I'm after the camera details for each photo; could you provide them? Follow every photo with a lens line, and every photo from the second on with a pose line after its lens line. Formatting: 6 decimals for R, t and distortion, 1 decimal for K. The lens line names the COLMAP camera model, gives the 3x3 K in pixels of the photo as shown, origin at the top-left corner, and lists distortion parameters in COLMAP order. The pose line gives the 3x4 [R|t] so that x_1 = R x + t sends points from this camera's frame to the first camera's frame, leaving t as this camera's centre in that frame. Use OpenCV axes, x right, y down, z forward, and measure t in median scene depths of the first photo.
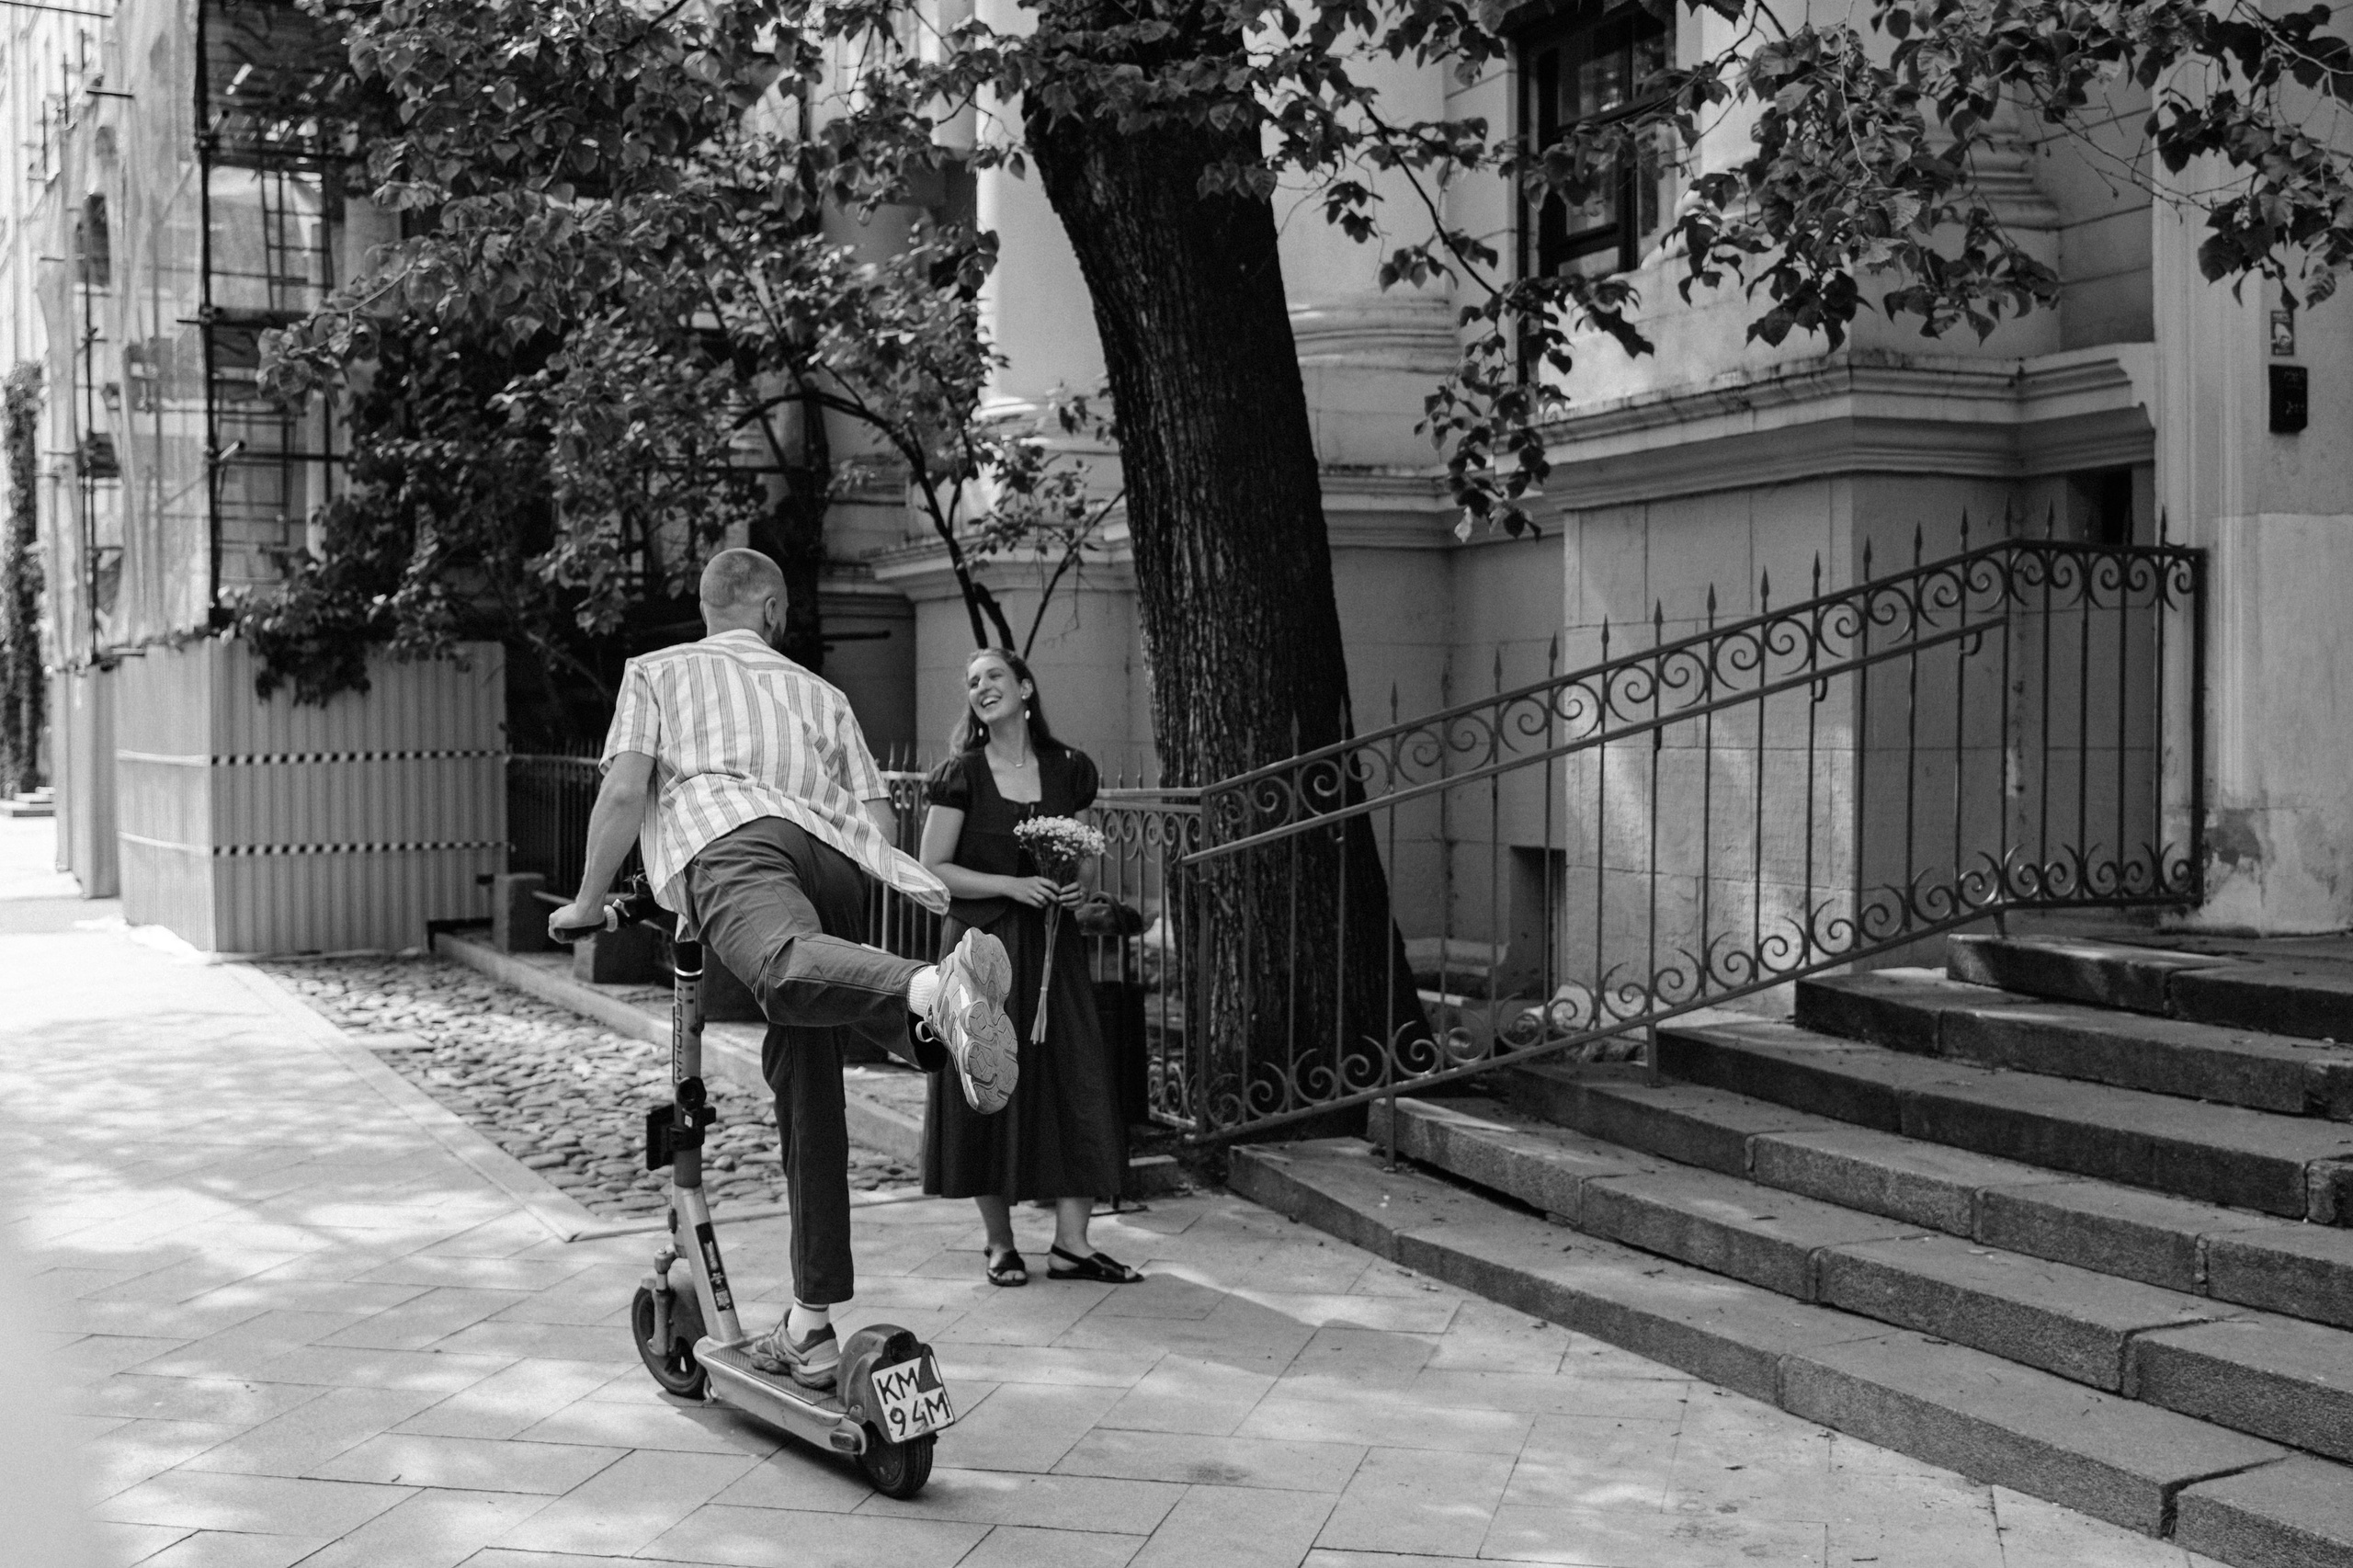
lens RADIAL K [[2525.1, 0, 1175.2], [0, 2525.1, 791.2], [0, 0, 1]] dist [0.014040, 0.000000]
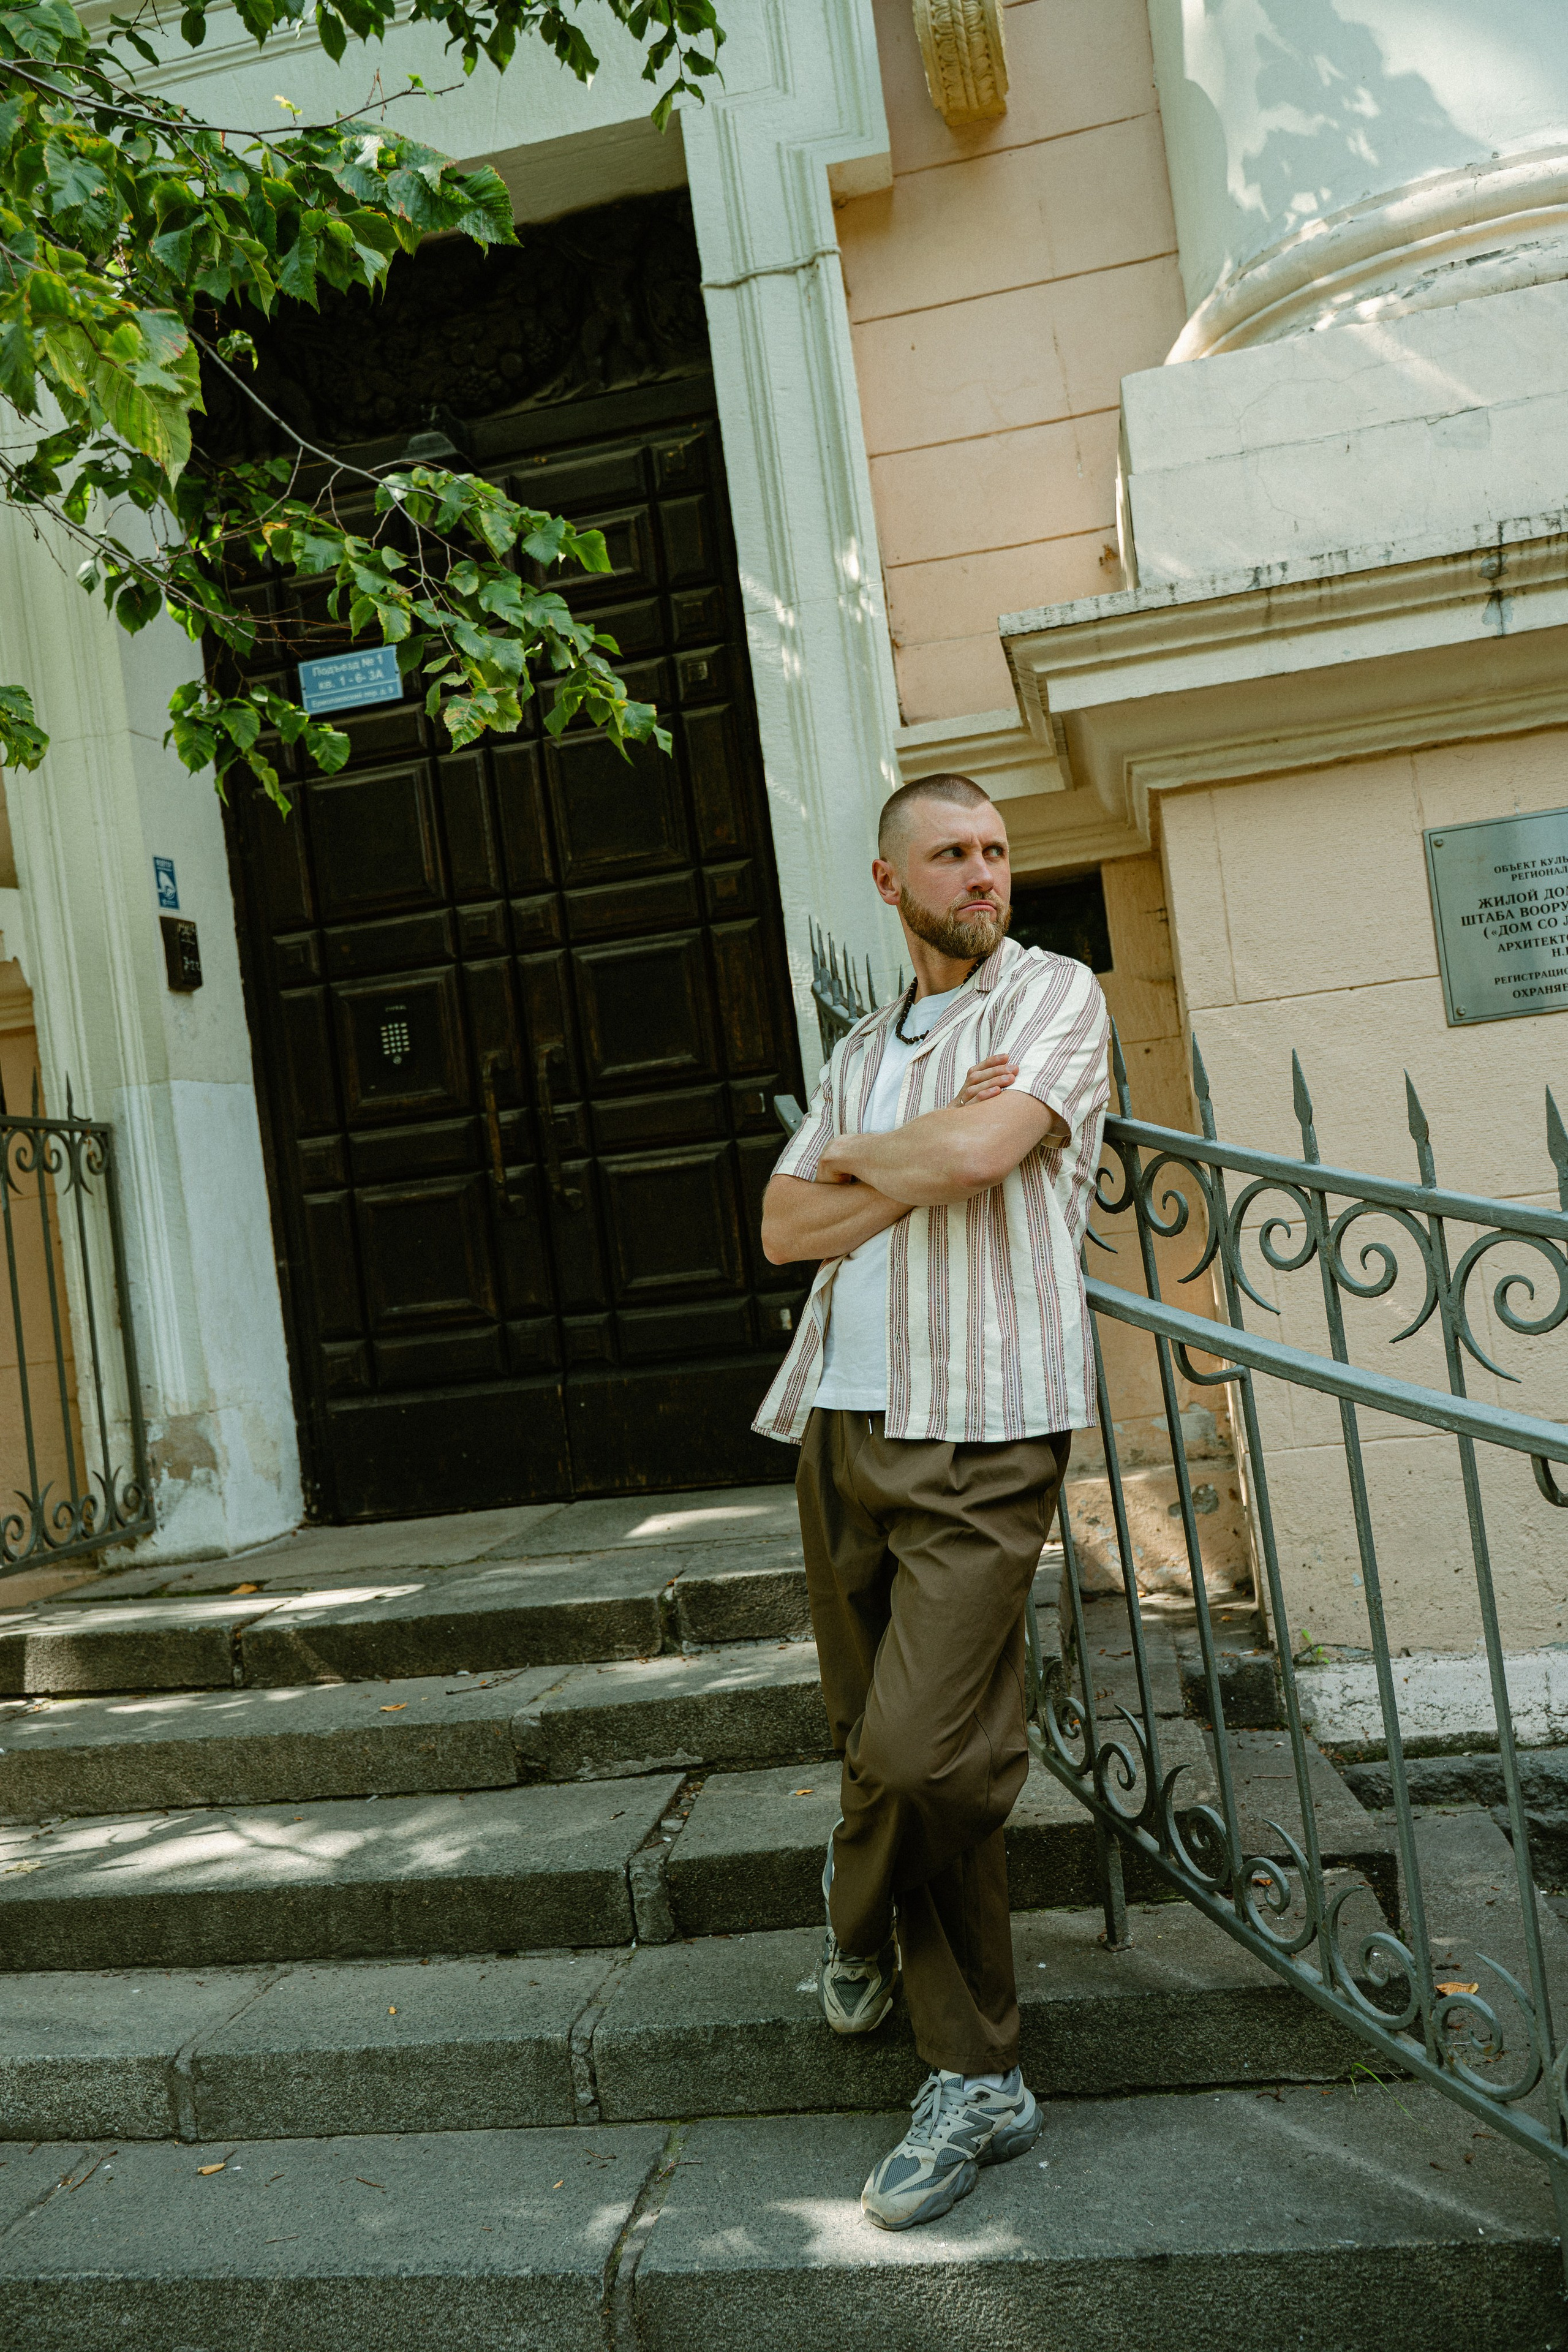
lens RADIAL K [[1886.1, 0, 782.0], [0, 1886.1, 1185.5], [0, 0, 1]] dist [0.021077, -0.020233]
pose [[0.607847, -0.051607, 0.792375, 0.032393], [0.137207, 0.989702, -0.040795, -0.017026], [-0.782110, 0.133517, 0.608669, 0.446277]]
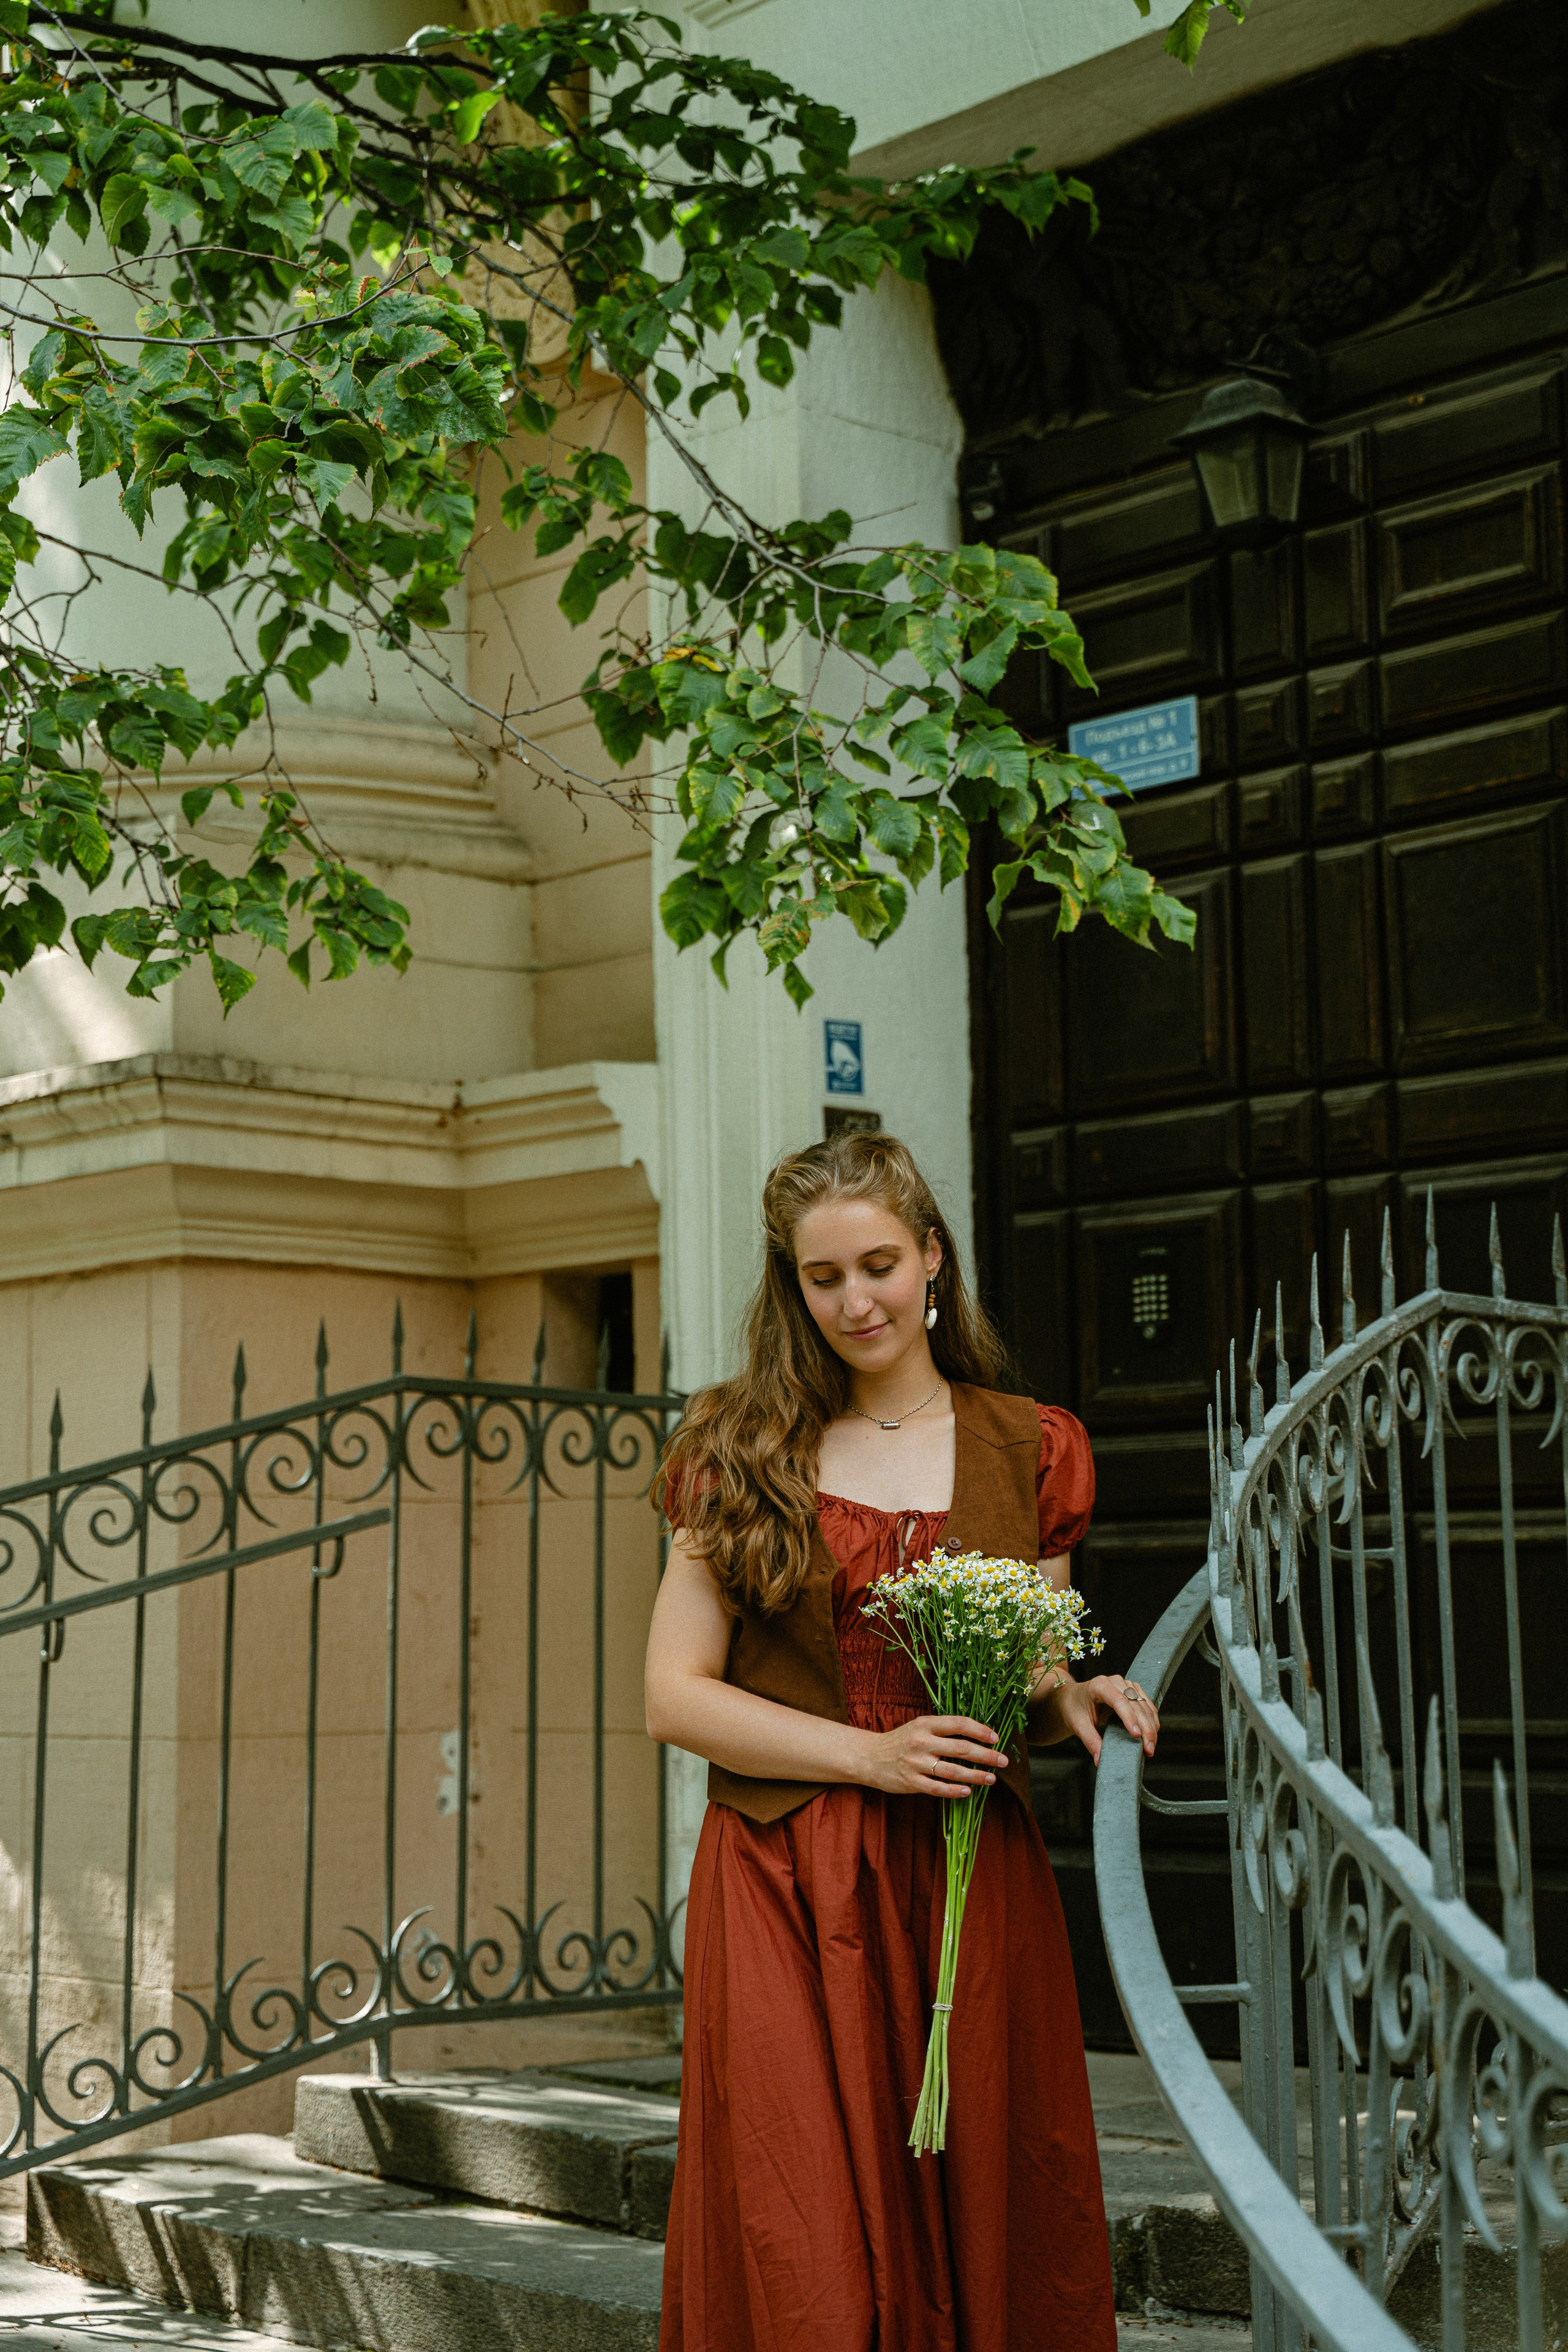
lens RADIAL K [[3546.8, 0, 771.3], [0, 3546.8, 1185.1], [0, 0, 1]] dist [0.013774, 0.000000]
pose [[0.947673, 0.038342, 0.316931, 0.150191], [0.010943, 0.988277, -0.152282, -0.017878], [-0.319055, 0.147781, 0.936144, 0.201525]]
